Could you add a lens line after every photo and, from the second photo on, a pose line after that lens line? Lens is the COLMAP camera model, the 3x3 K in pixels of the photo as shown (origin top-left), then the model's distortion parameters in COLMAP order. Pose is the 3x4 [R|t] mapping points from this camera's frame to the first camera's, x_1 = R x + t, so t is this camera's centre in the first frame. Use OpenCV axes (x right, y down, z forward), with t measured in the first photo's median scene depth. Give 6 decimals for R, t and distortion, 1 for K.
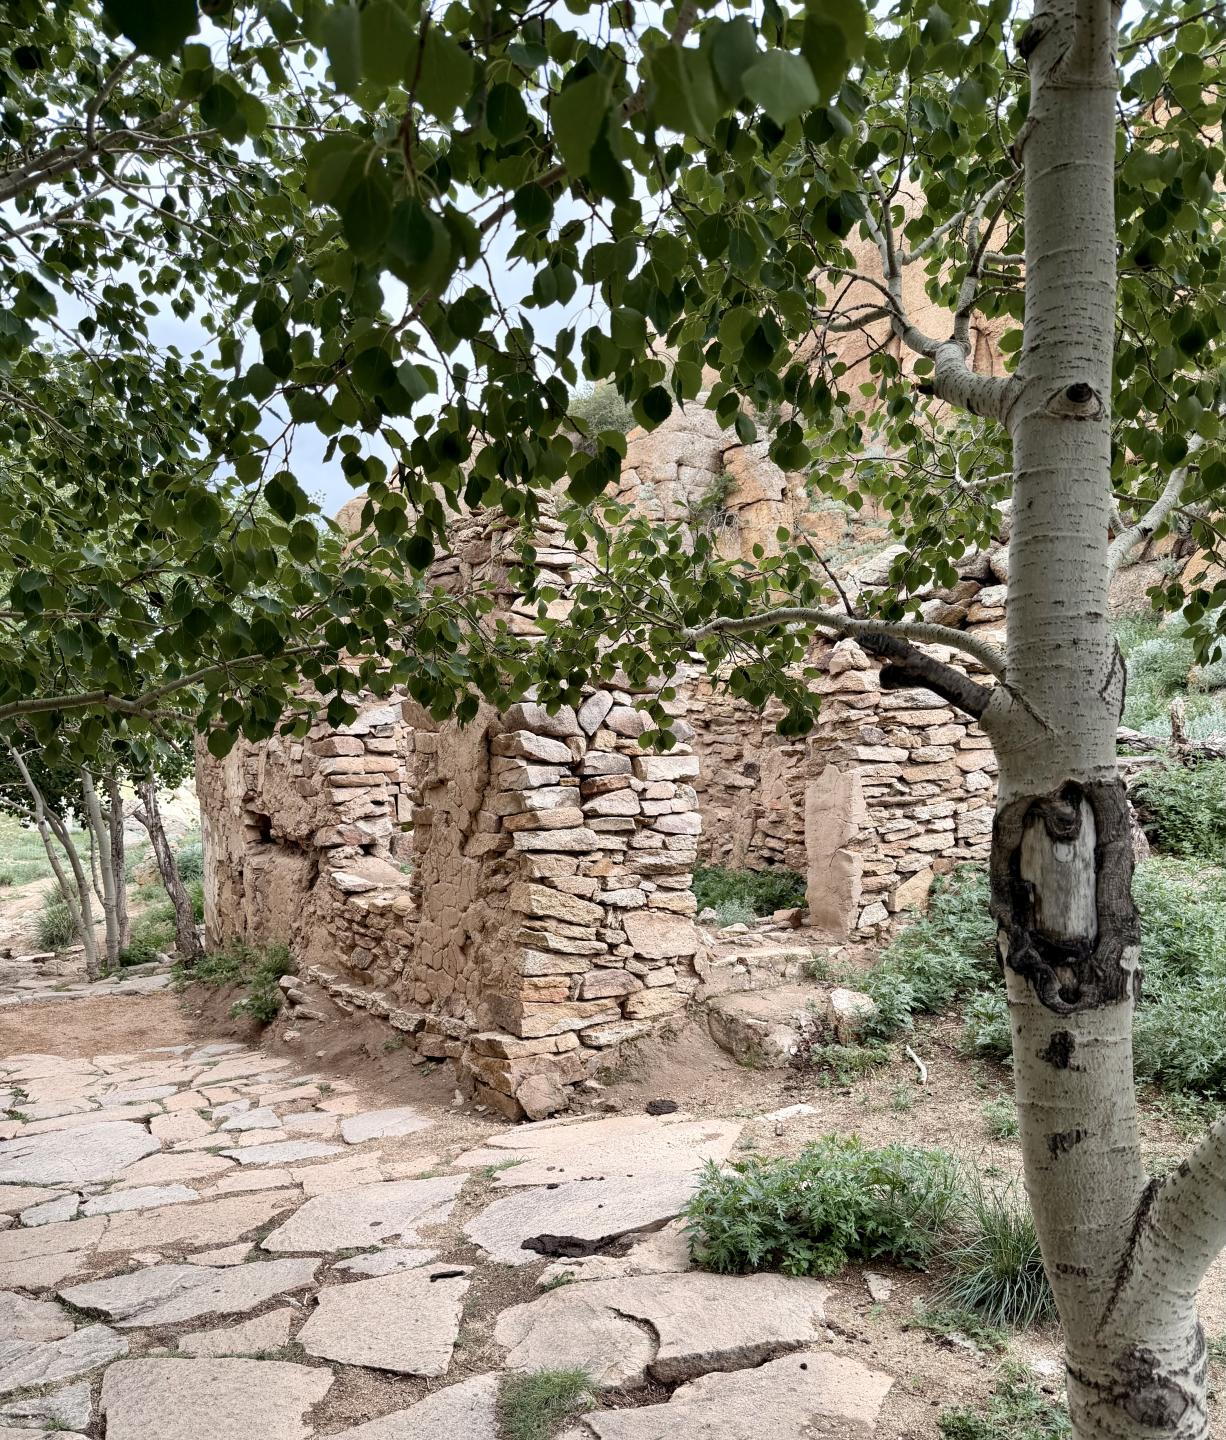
lens RADIAL K [[1135.8, 0, 609.0], [0, 1135.8, 828.4], [0, 0, 1]] dist [0.194181, -0.370018]
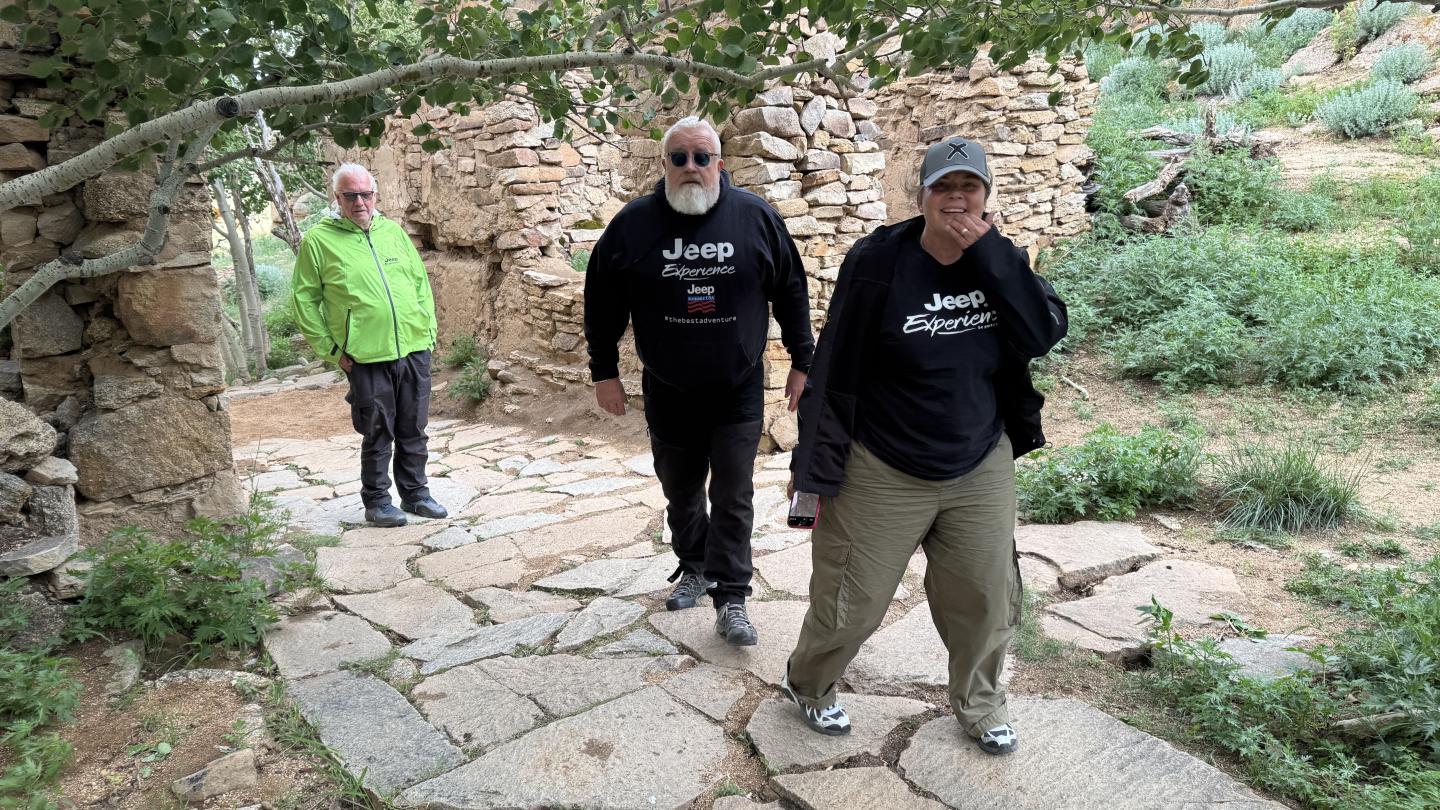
lens RADIAL K [[988.6, 0, 720.0], [0, 988.6, 405.0], [0, 0, 1]] dist [0.183887, -0.327305]
pose [[0.987332, -0.059302, 0.147169, -0.271534], [0.035484, 0.986562, 0.159485, 0.024936], [-0.154649, -0.152243, 0.976169, -0.045862]]
